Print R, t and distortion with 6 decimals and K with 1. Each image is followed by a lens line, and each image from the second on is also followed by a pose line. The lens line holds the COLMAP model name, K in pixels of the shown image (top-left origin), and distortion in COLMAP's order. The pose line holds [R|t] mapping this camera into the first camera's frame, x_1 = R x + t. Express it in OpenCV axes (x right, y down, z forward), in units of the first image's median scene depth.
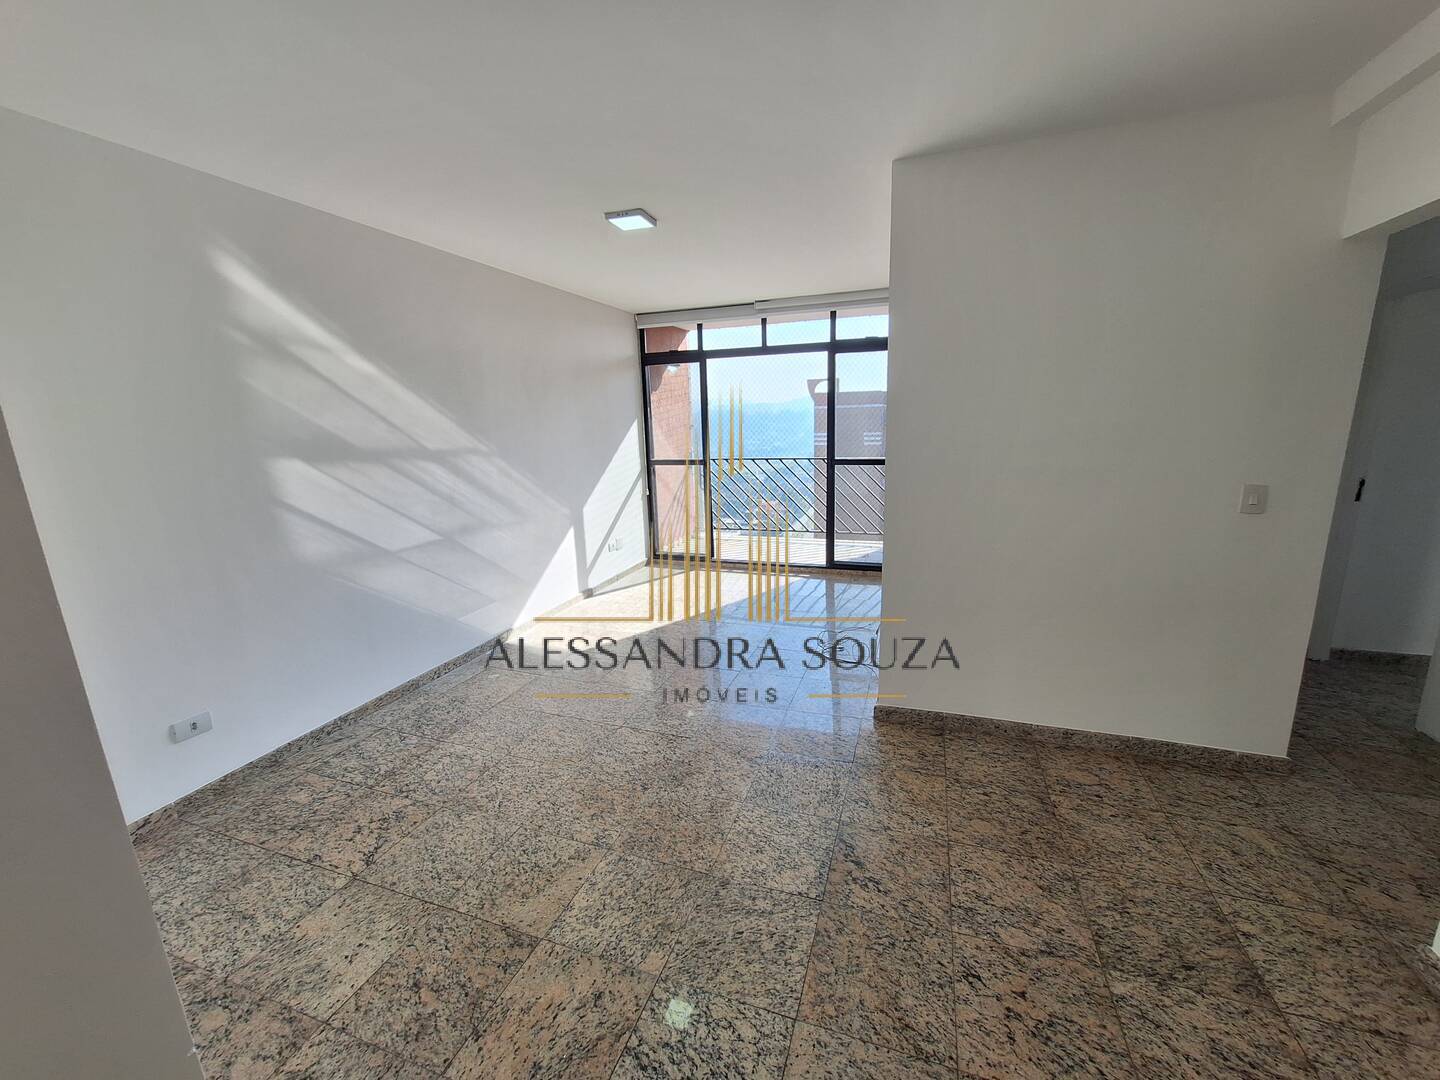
lens RADIAL K [[571.6, 0, 716.5], [0, 571.6, 536.1], [0, 0, 1]] dist [-0.005954, 0.002315]
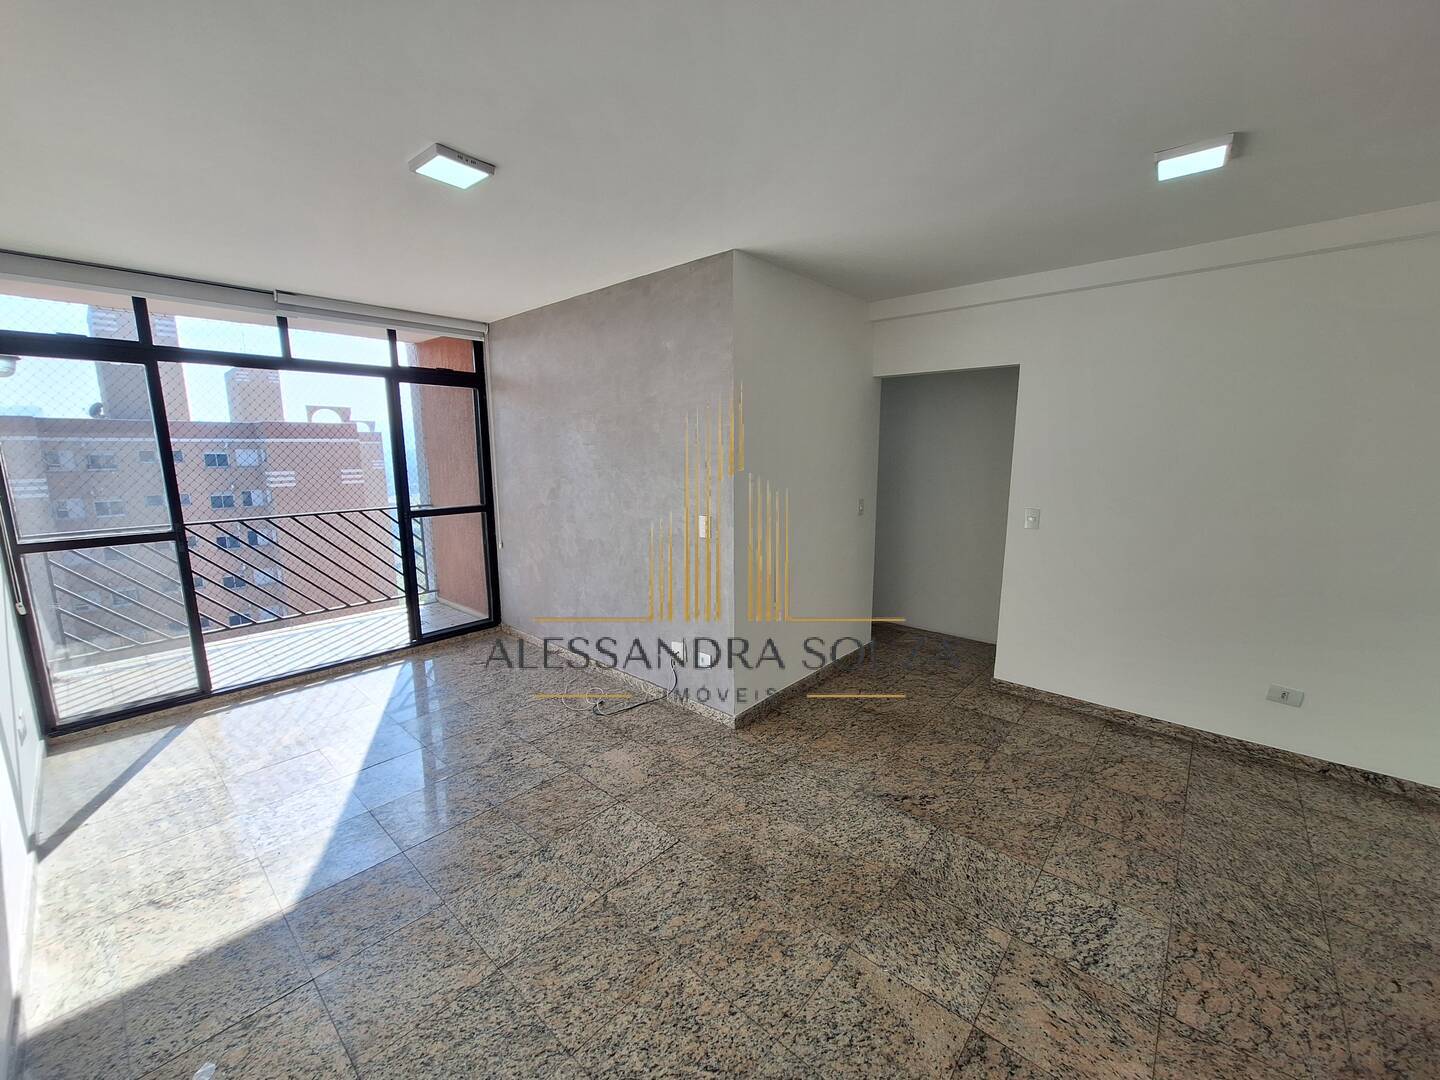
lens RADIAL K [[571.6, 0, 726.6], [0, 571.6, 540.7], [0, 0, 1]] dist [-0.005954, 0.002315]
pose [[0.368522, -0.125986, 0.921042, -1.109472], [0.181768, 0.981415, 0.061517, -0.177963], [-0.911675, 0.144745, 0.384573, 0.826904]]
